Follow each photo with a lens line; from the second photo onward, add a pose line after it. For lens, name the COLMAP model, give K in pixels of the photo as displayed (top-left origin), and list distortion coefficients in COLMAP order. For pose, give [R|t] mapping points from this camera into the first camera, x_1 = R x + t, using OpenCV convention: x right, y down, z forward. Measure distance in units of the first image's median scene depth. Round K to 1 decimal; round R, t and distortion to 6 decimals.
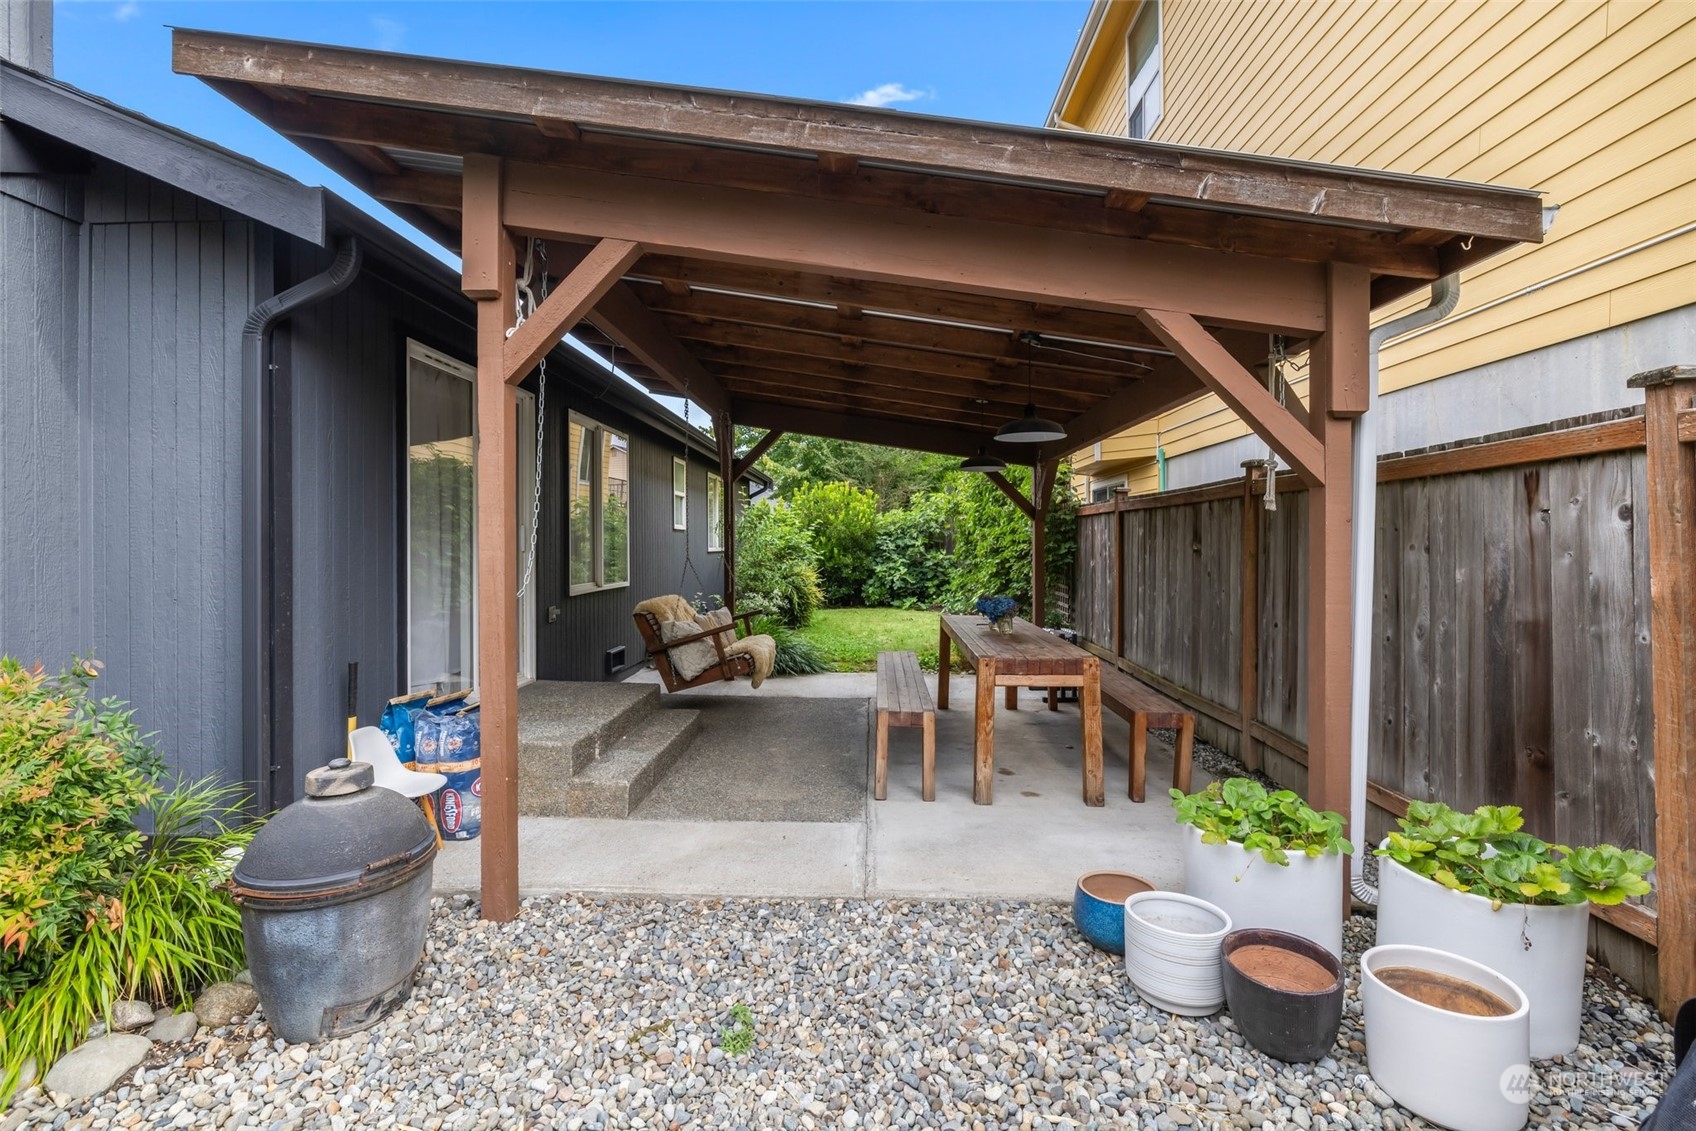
lens RADIAL K [[760.0, 0, 849.6], [0, 760.0, 559.9], [0, 0, 1]] dist [-0.012287, 0.005030]
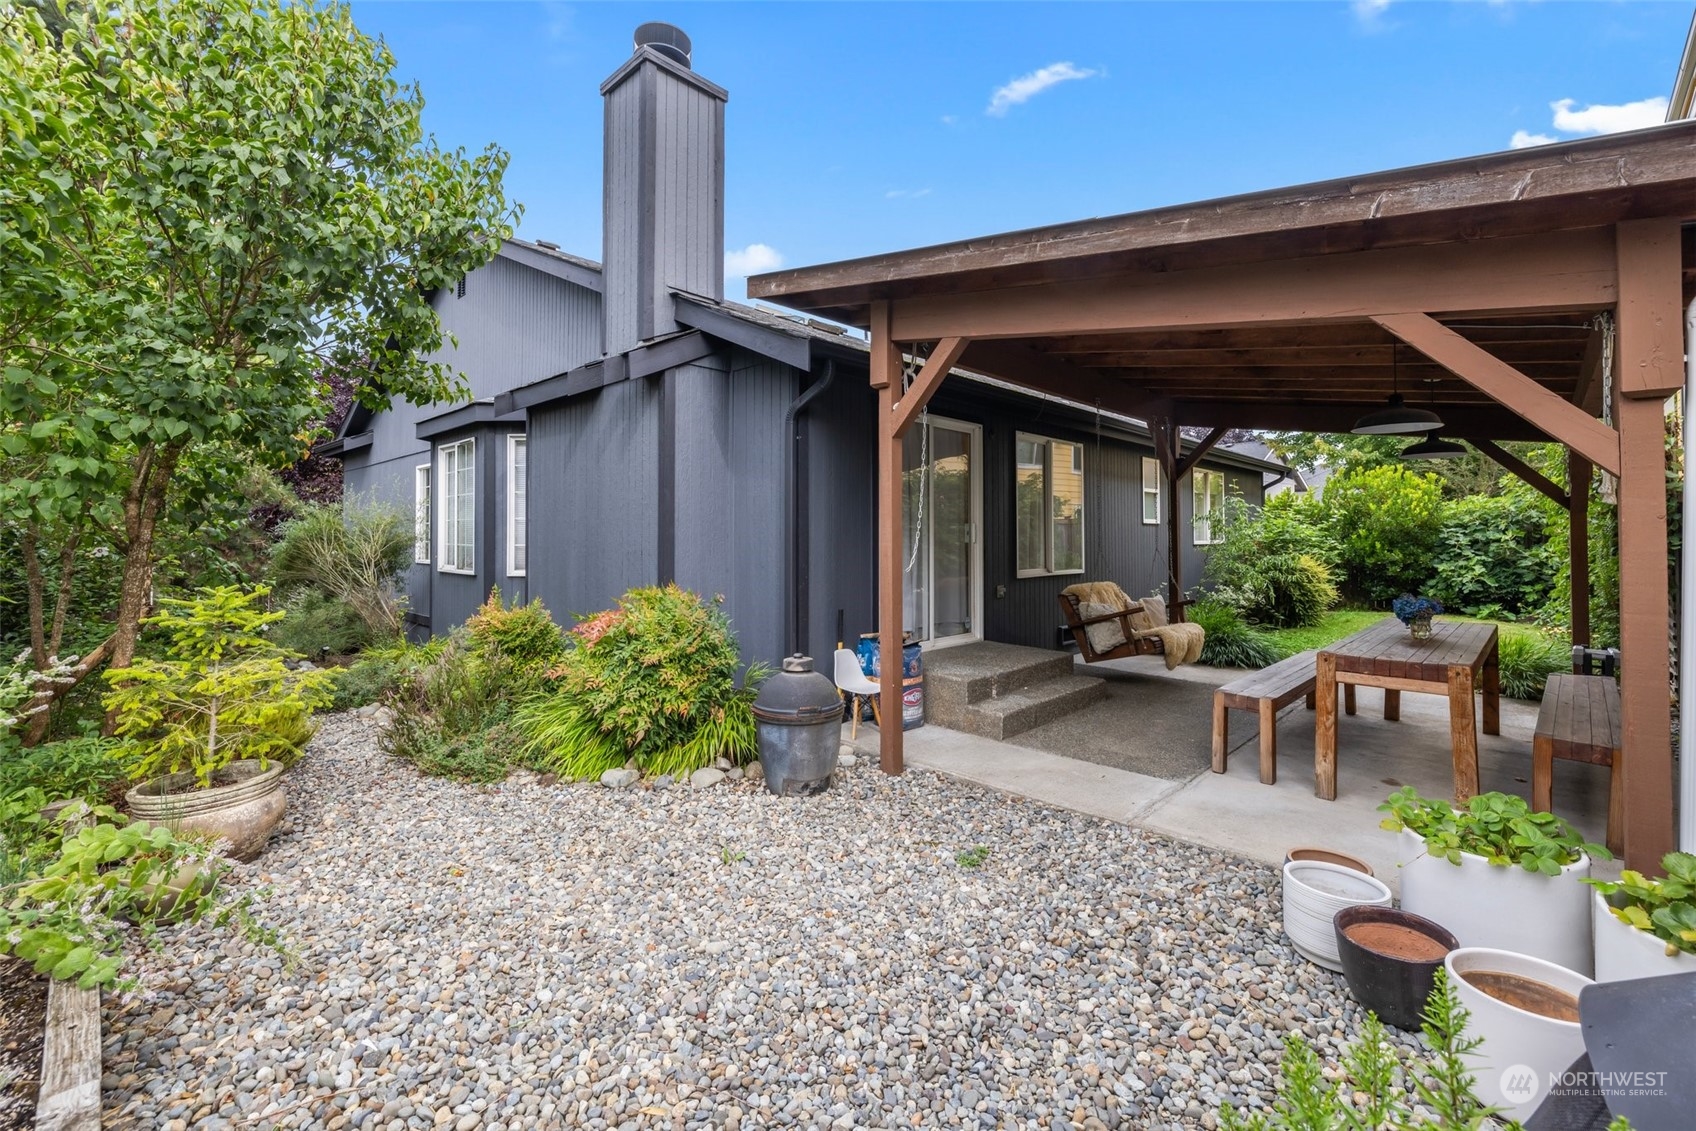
lens RADIAL K [[732.1, 0, 839.4], [0, 732.1, 558.5], [0, 0, 1]] dist [0.000115, 0.000099]
pose [[0.738482, 0.024514, -0.673828, 0.487941], [-0.017344, 0.999699, 0.017361, -0.002981], [0.674050, -0.001134, 0.738685, -0.211827]]
